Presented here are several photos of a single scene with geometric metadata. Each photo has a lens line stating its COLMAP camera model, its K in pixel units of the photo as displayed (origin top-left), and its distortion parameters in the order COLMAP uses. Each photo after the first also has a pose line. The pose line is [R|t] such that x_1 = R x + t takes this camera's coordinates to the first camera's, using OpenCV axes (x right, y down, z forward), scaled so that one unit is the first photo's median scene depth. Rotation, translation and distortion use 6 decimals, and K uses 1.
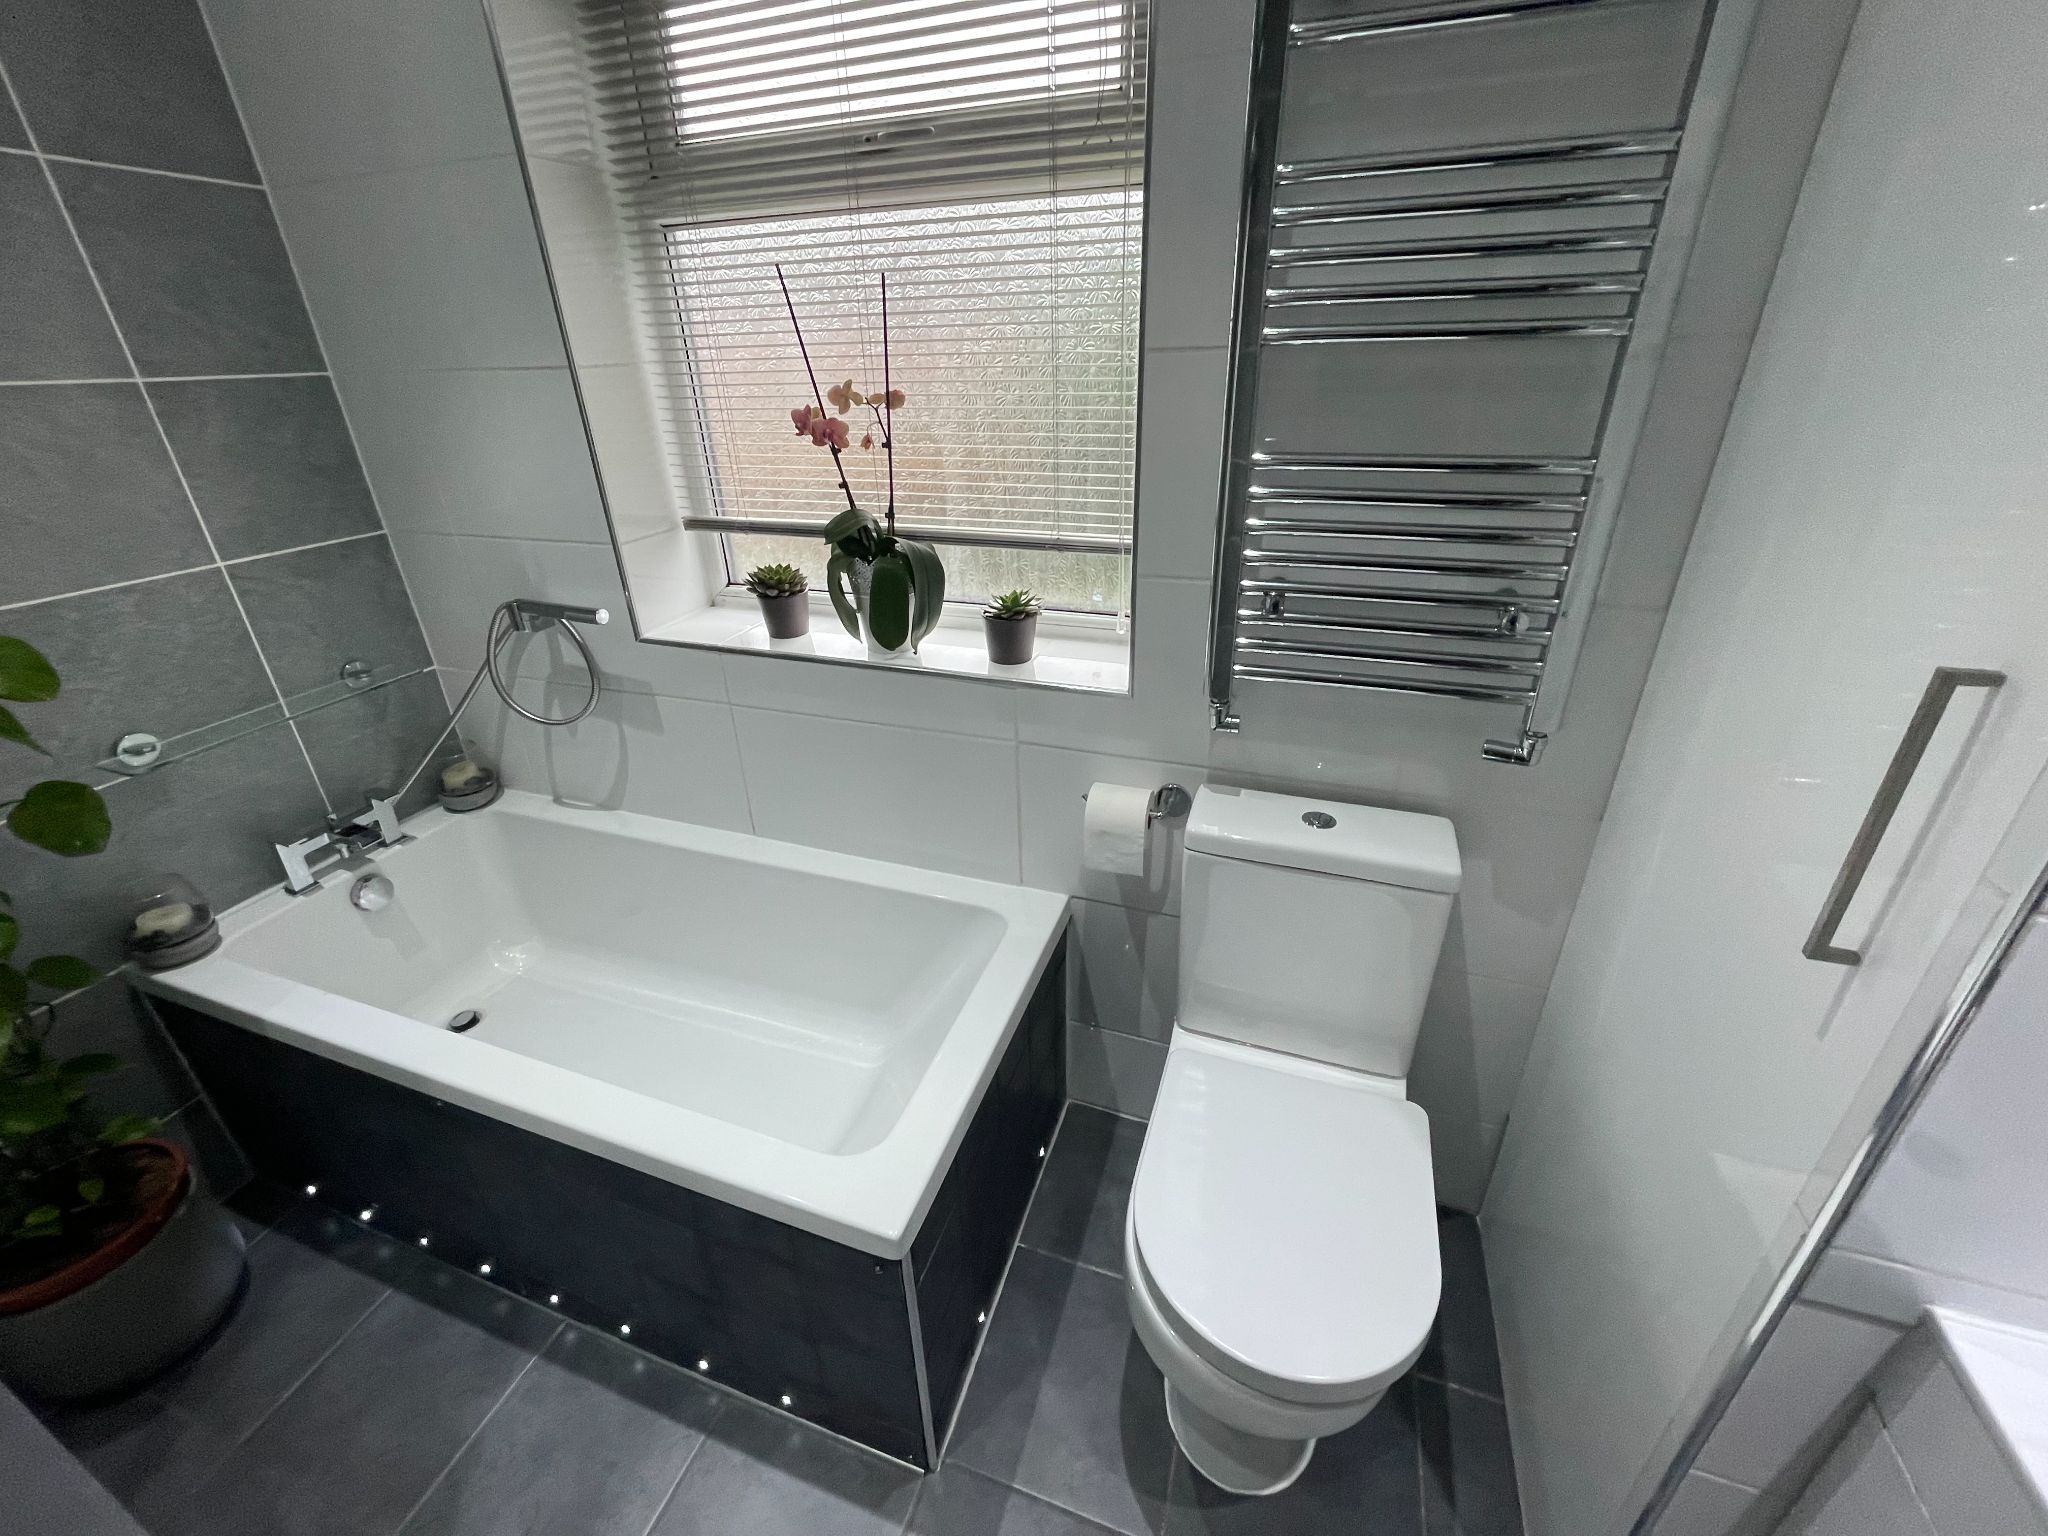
lens RADIAL K [[830.1, 0, 1019.9], [0, 830.1, 751.6], [0, 0, 1]] dist [-0.002317, -0.000206]
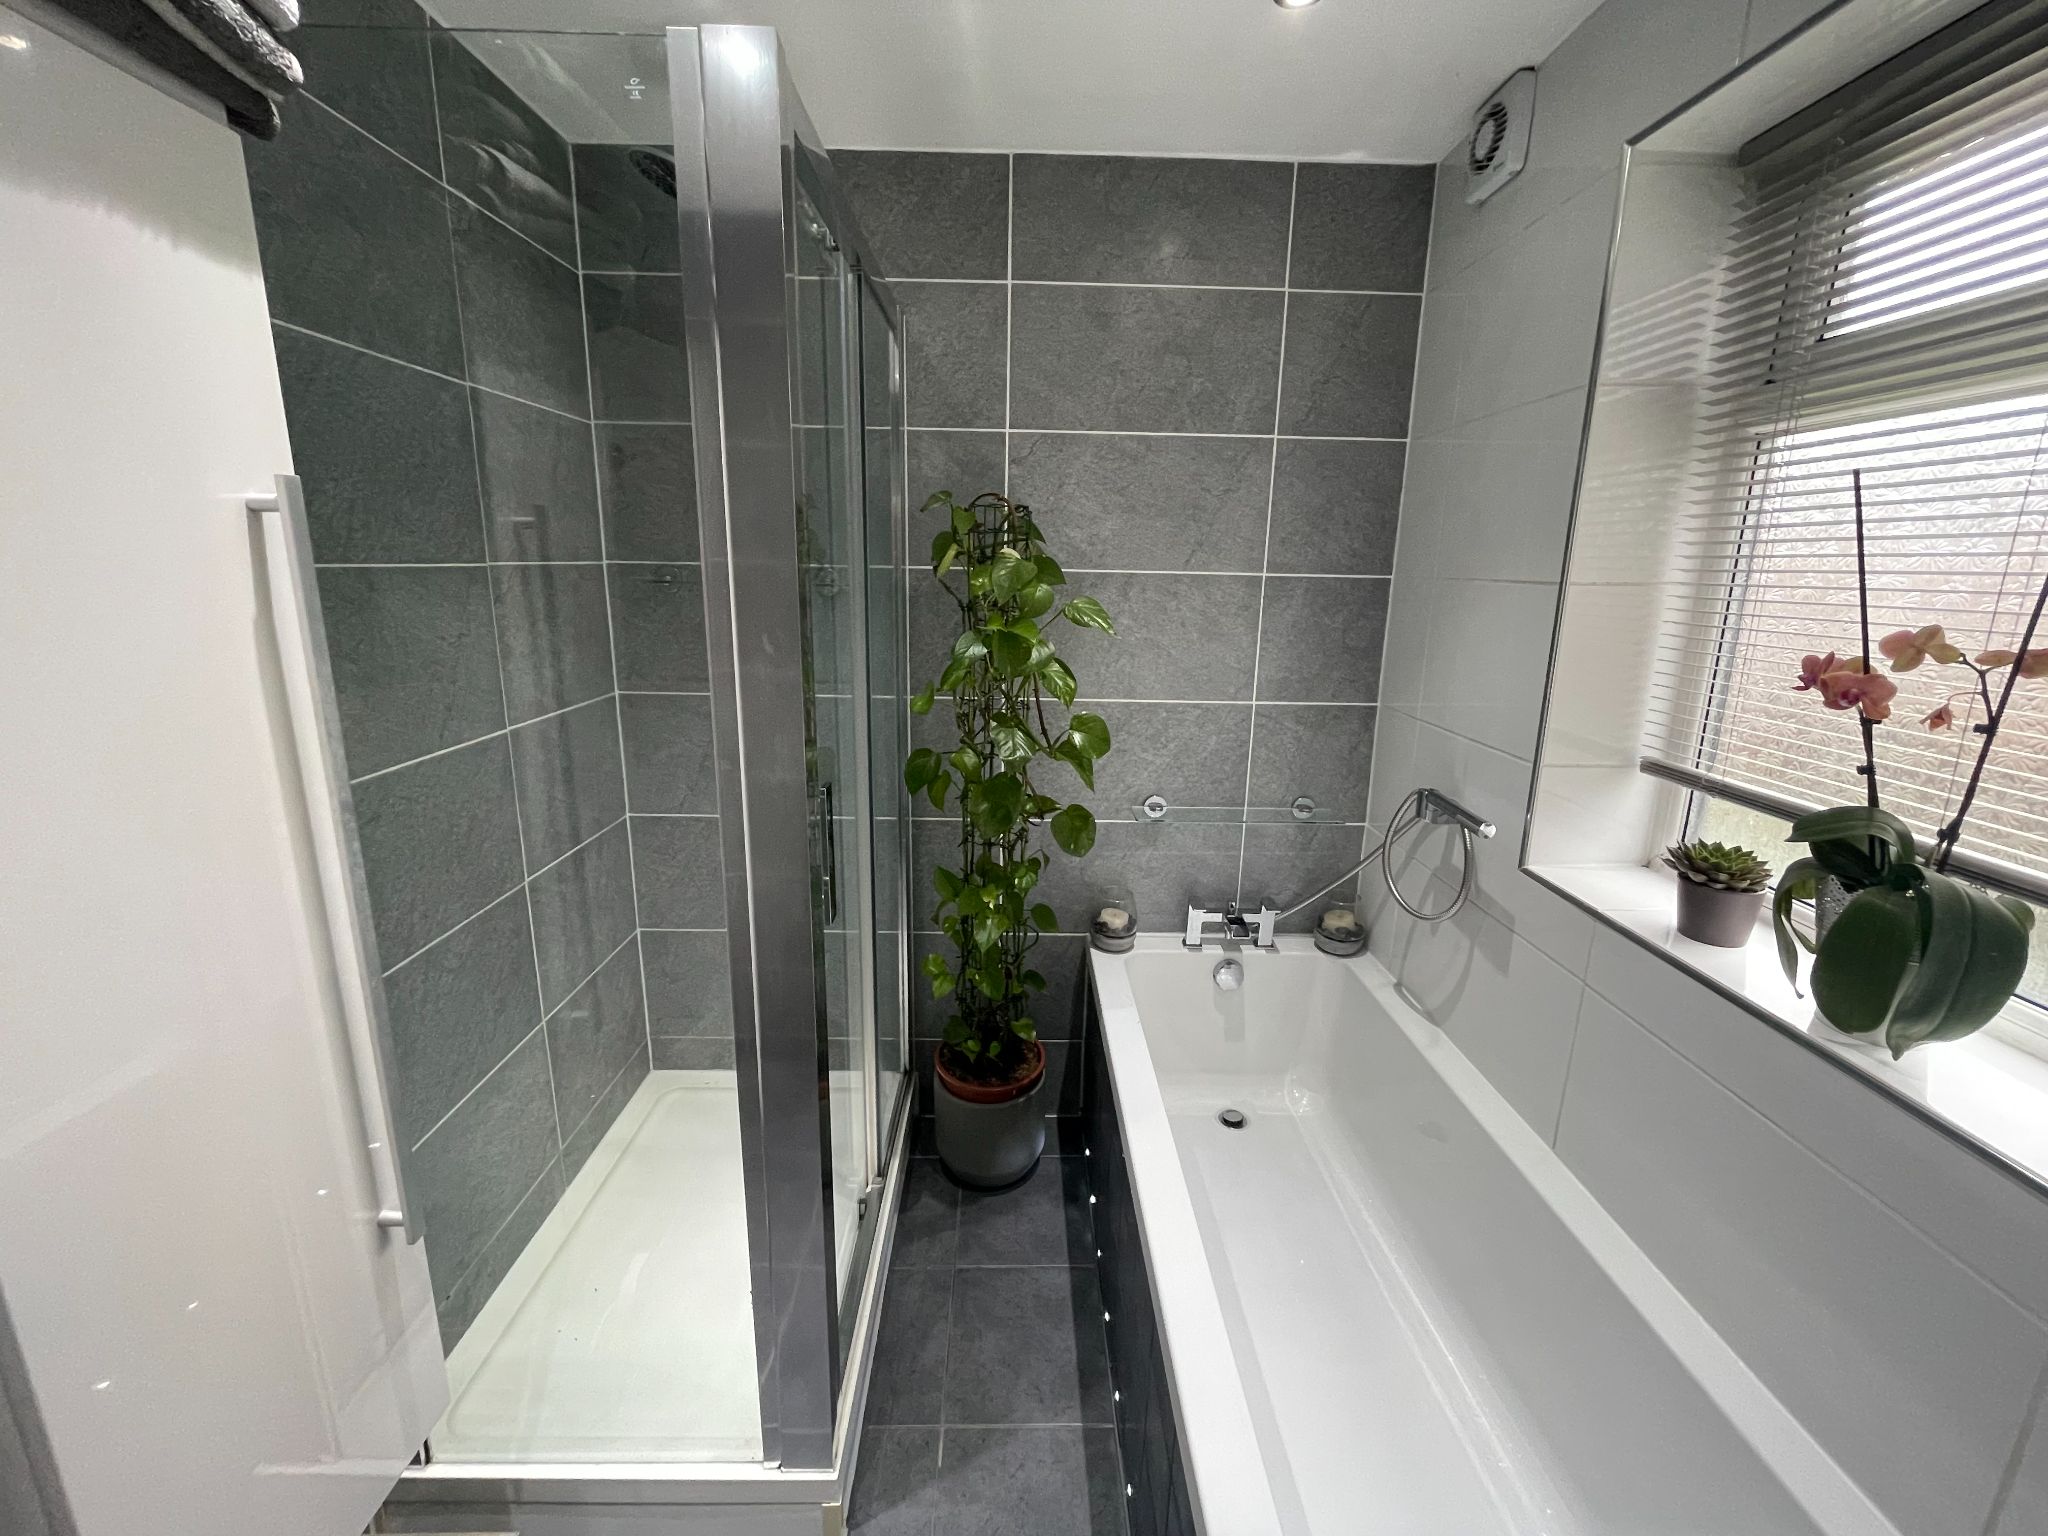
lens RADIAL K [[830.1, 0, 1019.9], [0, 830.1, 751.6], [0, 0, 1]] dist [-0.002317, -0.000206]
pose [[0.341932, 0.239360, -0.908730, 0.139488], [-0.432289, 0.898689, 0.074056, -0.085723], [0.834392, 0.367511, 0.410763, 0.152456]]
